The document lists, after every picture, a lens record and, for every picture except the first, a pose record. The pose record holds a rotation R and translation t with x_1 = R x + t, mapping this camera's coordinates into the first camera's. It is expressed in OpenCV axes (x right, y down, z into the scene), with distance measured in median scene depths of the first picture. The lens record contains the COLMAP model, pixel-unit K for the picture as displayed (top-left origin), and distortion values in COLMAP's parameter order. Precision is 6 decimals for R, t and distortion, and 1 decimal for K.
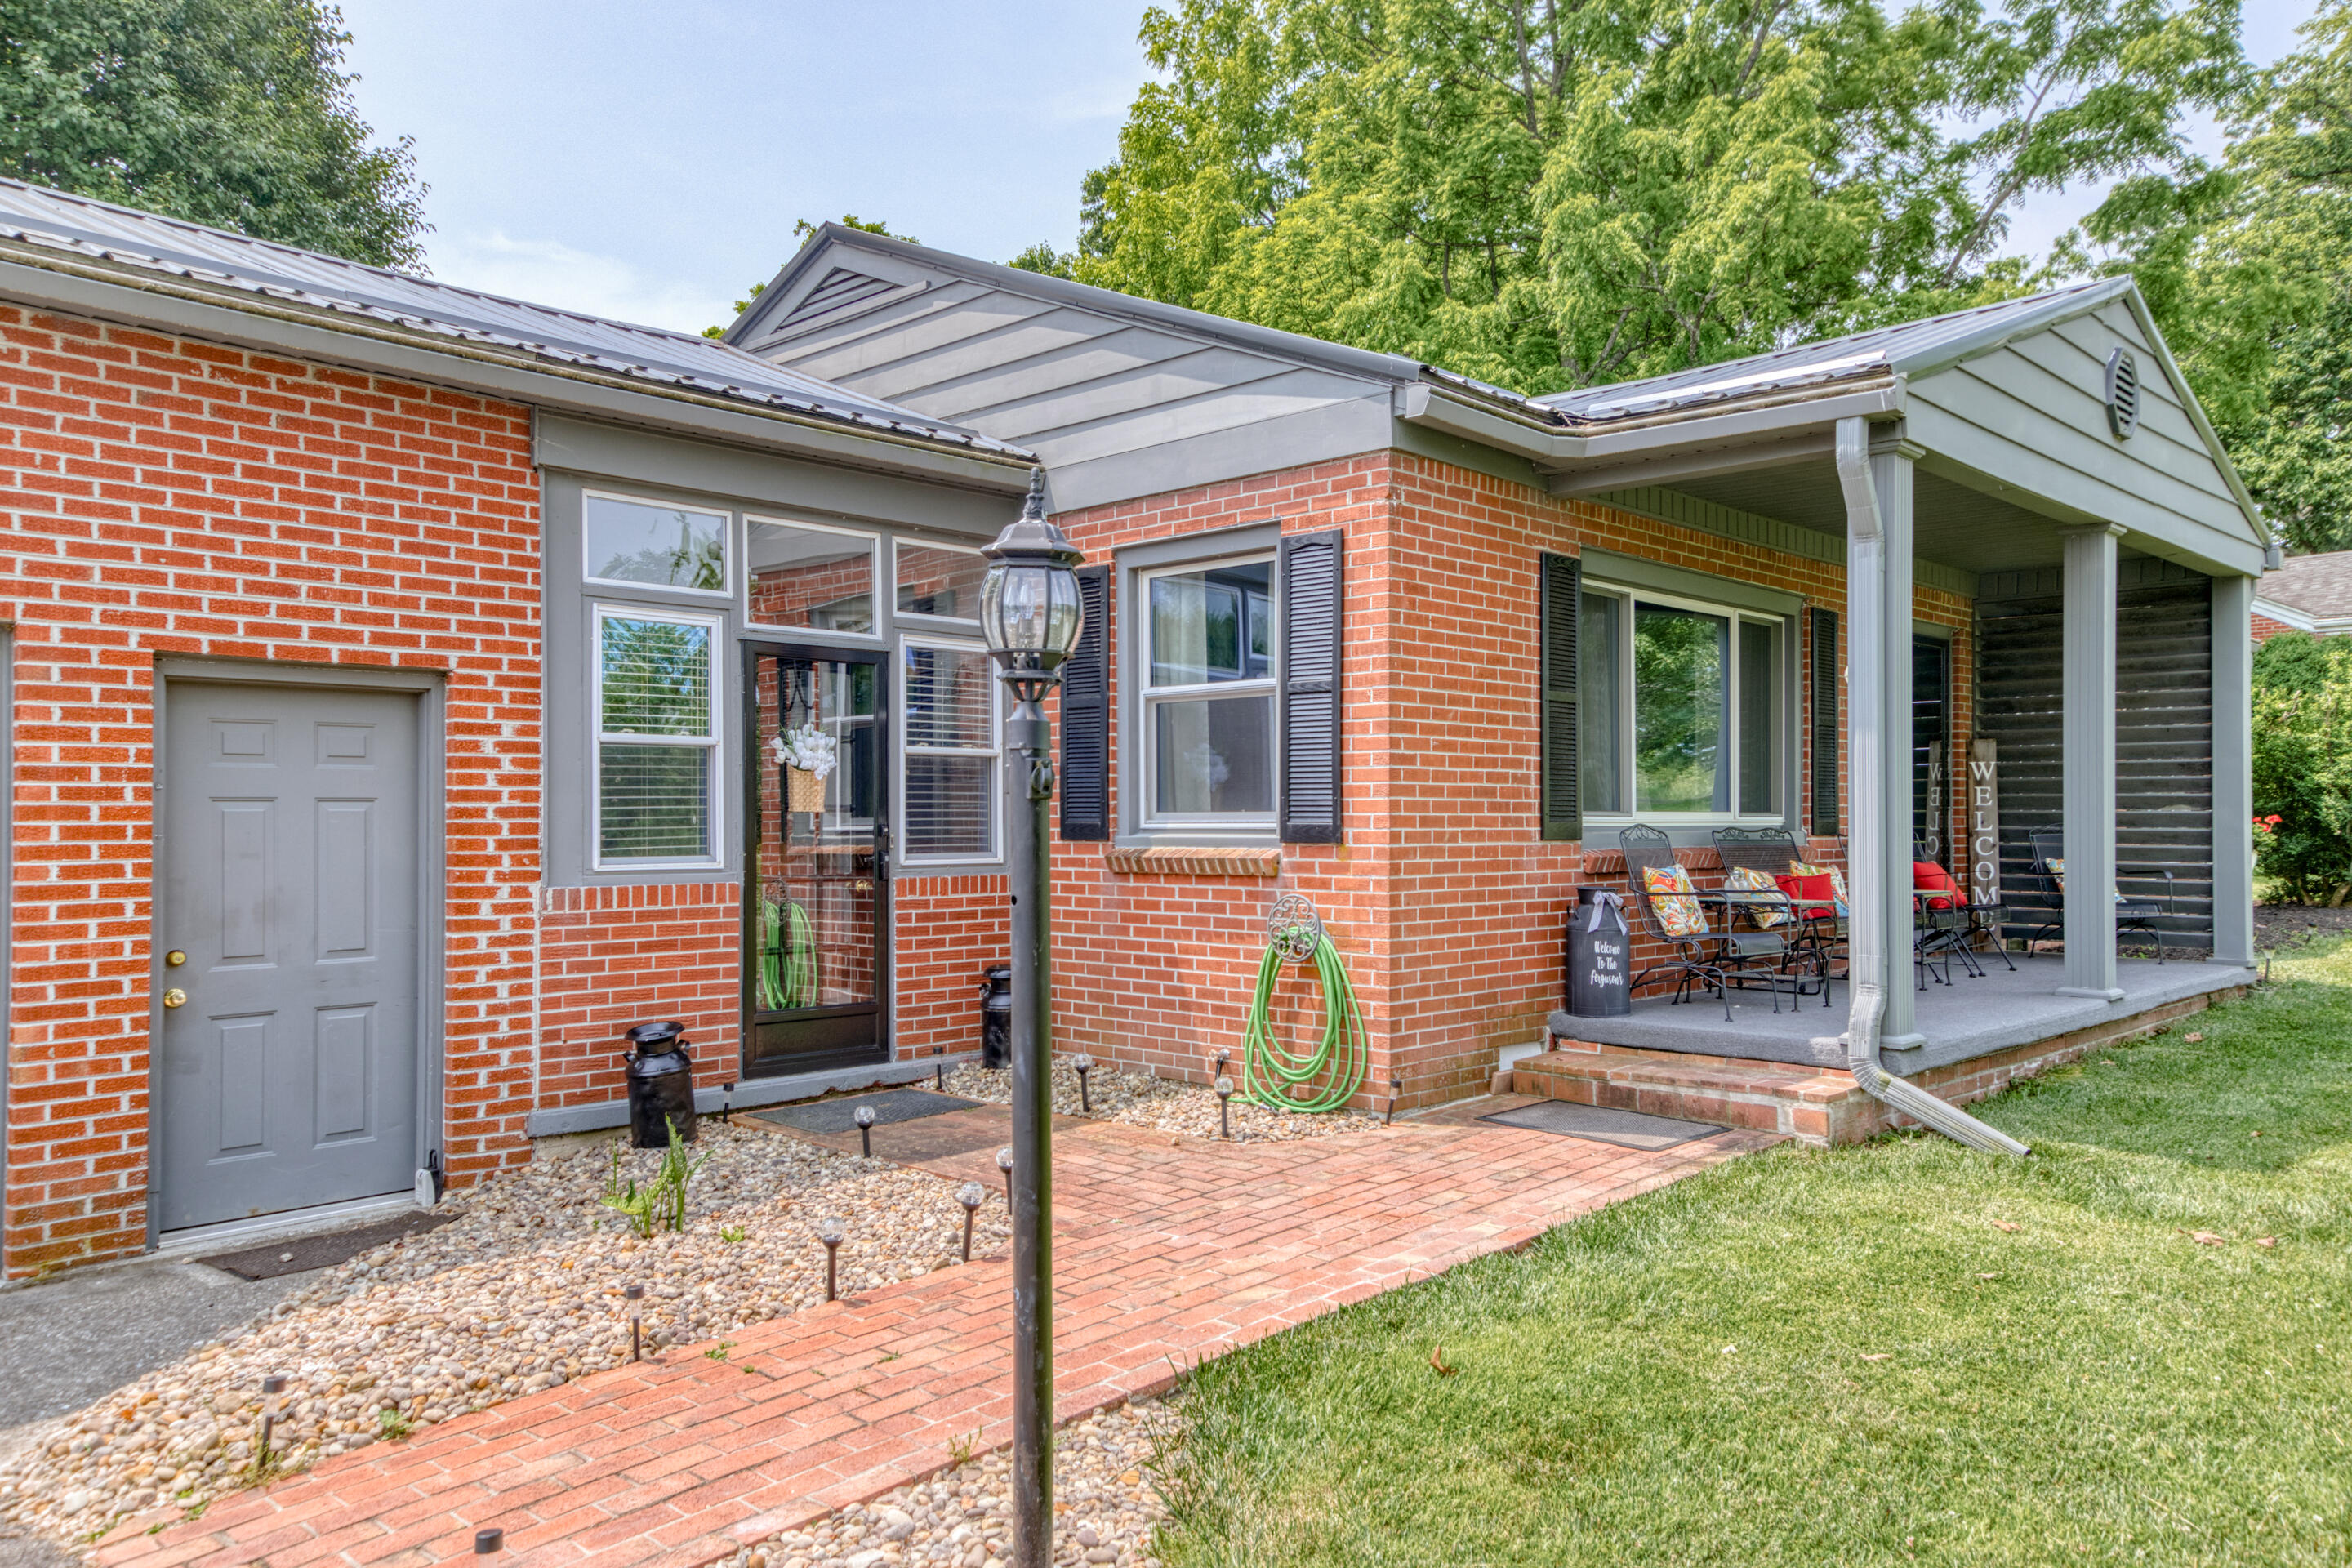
lens RADIAL K [[1655.6, 0, 1174.0], [0, 1655.6, 790.3], [0, 0, 1]] dist [0.088333, 0.001051]
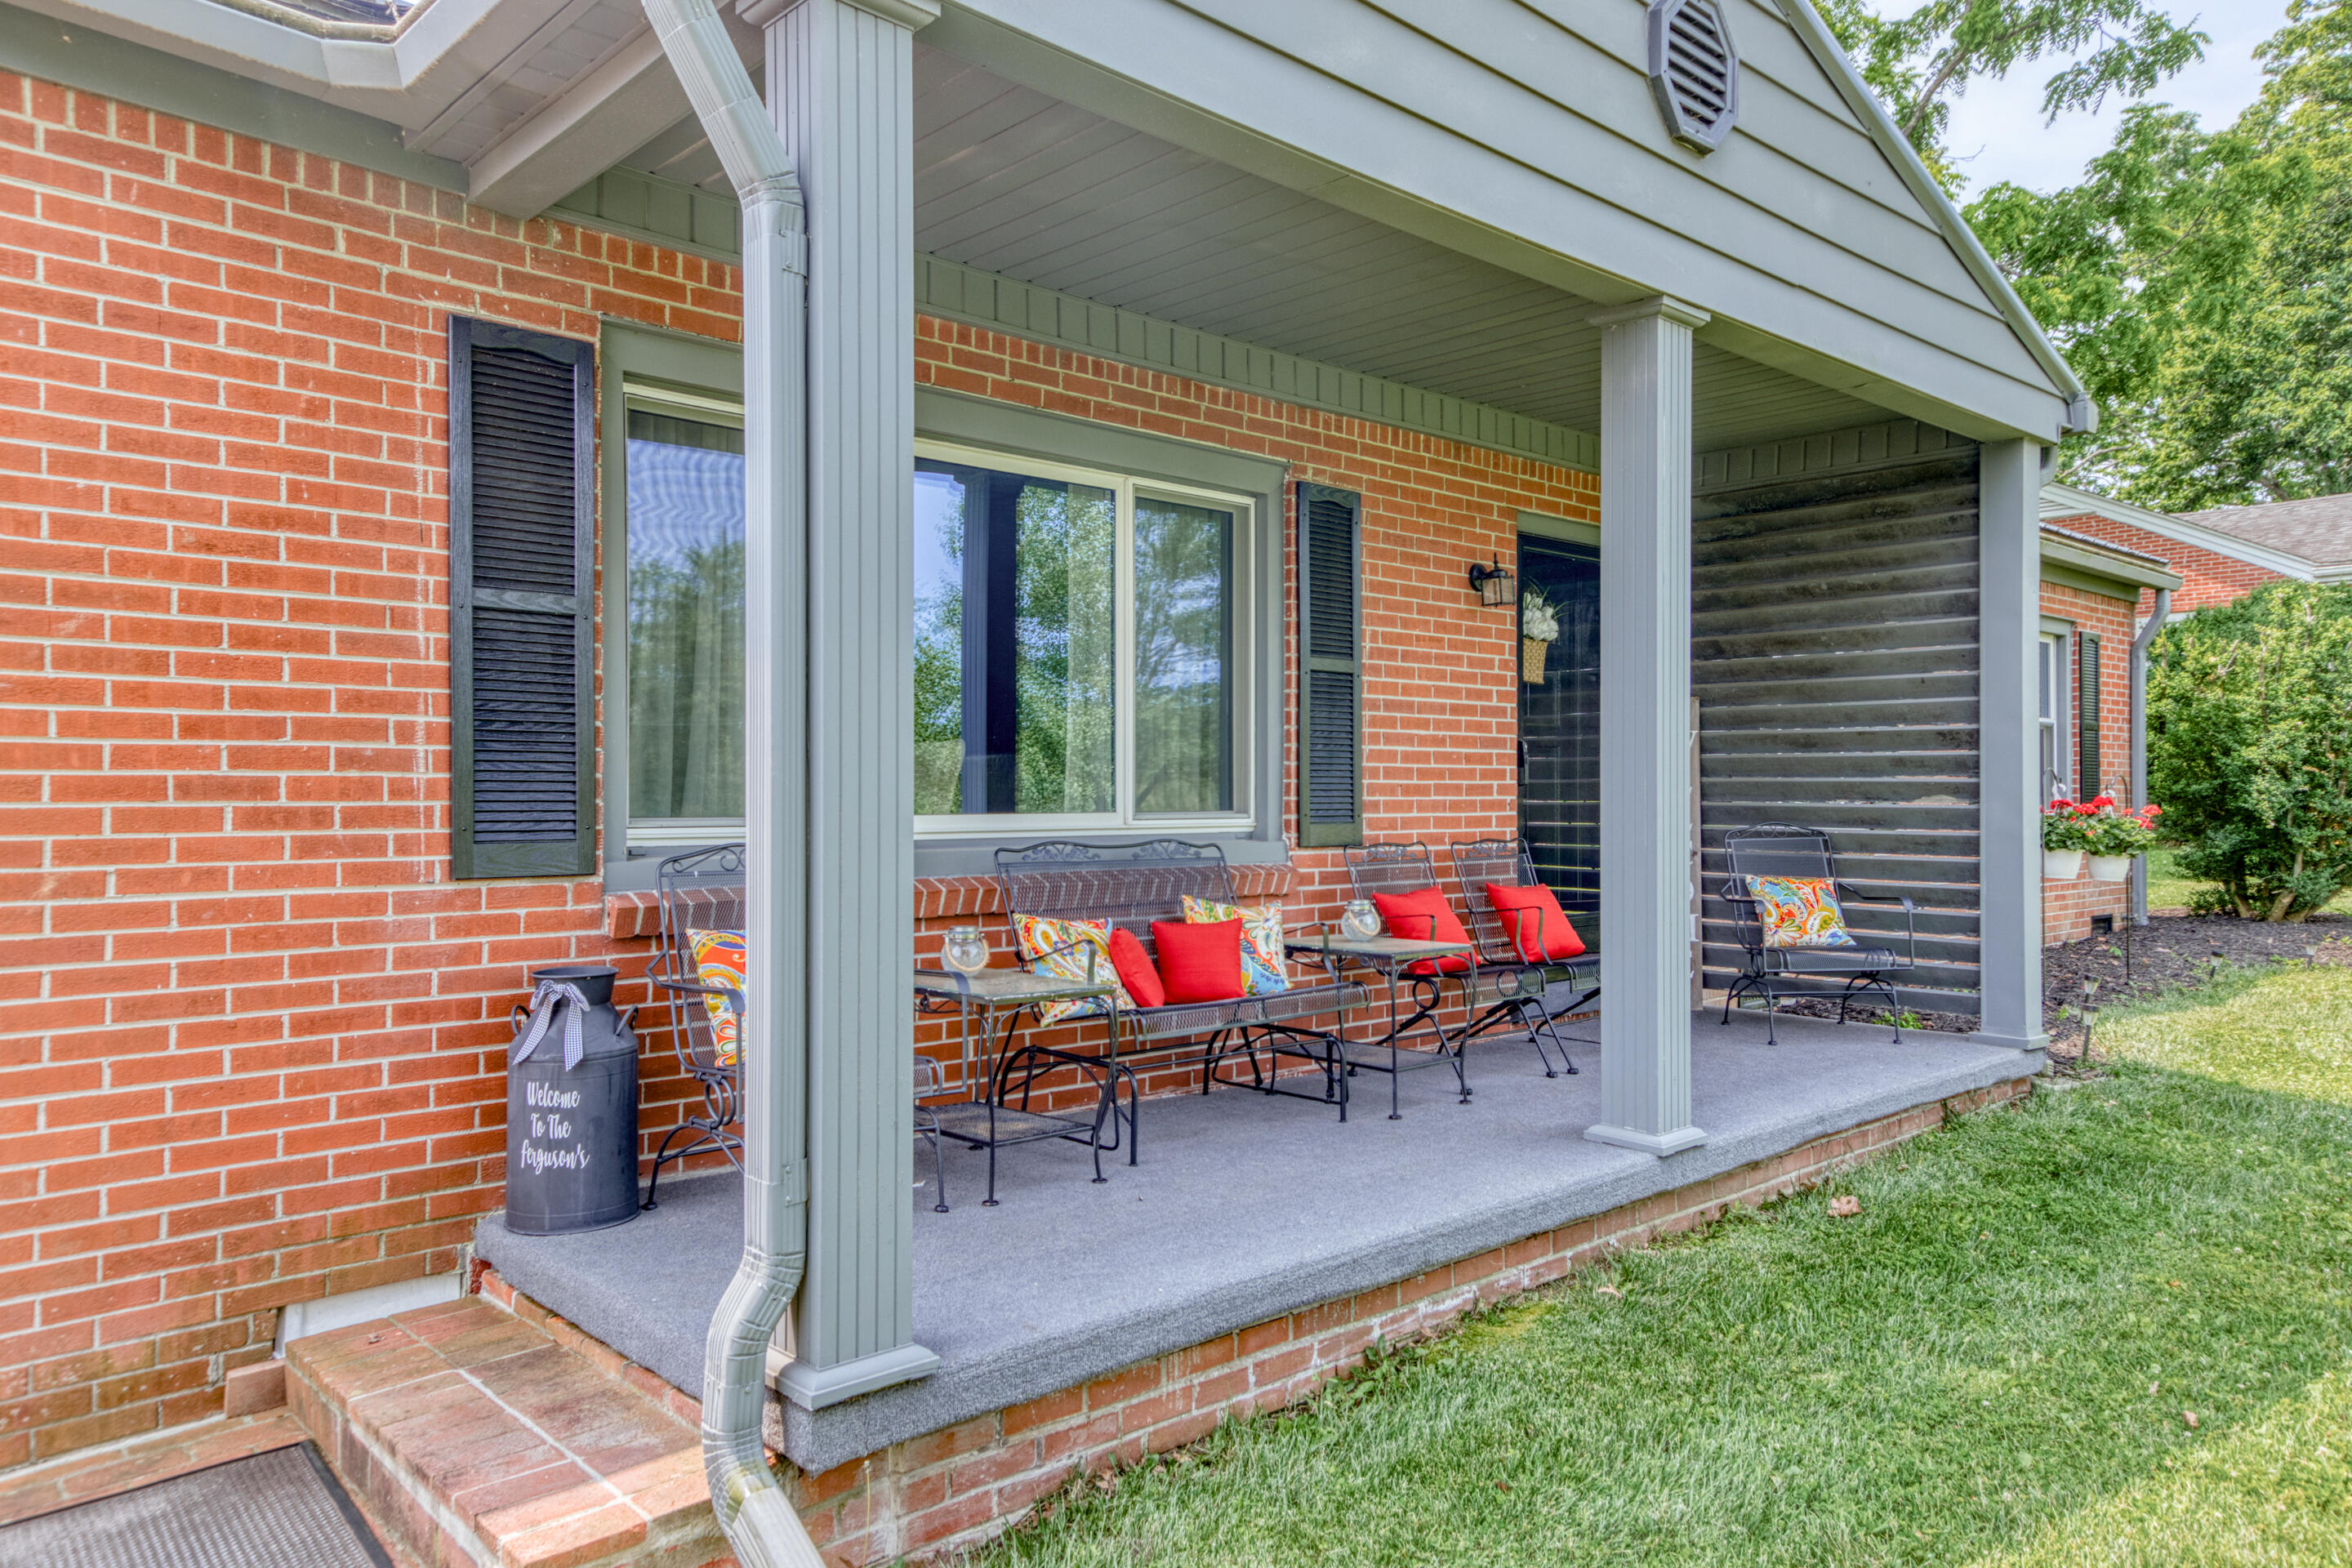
lens RADIAL K [[1546.8, 0, 1174.7], [0, 1546.8, 777.4], [0, 0, 1]] dist [0.050668, 0.007238]
pose [[0.997709, -0.000380, -0.067644, 0.342570], [0.000973, 0.999961, 0.008742, -0.004014], [0.067638, -0.008788, 0.997671, 0.386551]]
